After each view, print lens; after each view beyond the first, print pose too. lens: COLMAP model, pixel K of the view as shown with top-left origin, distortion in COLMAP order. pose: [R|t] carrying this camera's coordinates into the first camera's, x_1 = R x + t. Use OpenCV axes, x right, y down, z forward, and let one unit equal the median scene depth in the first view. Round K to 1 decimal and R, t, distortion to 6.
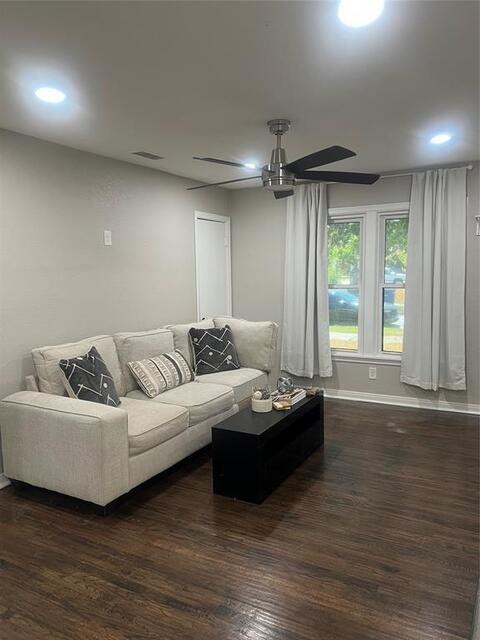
lens RADIAL K [[475.8, 0, 241.8], [0, 475.8, 318.9], [0, 0, 1]] dist [0.004433, 0.000198]
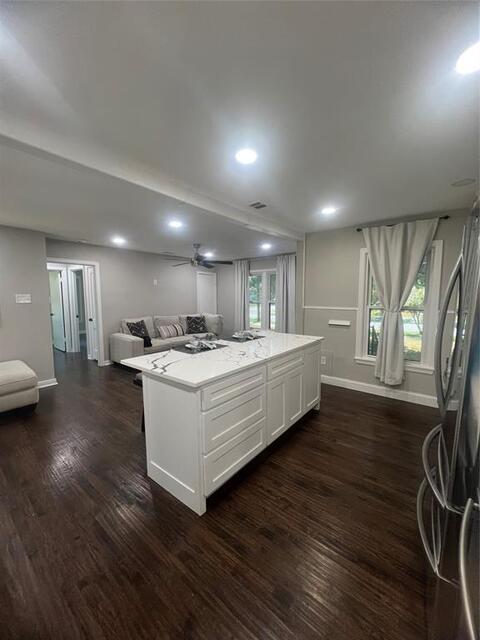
lens RADIAL K [[254.5, 0, 241.7], [0, 254.5, 321.8], [0, 0, 1]] dist [-0.001311, 0.000758]
pose [[0.985028, 0.035350, -0.168729, 0.432217], [-0.034789, 0.999375, 0.006280, 0.030997], [0.168845, -0.000316, 0.985643, -0.342189]]
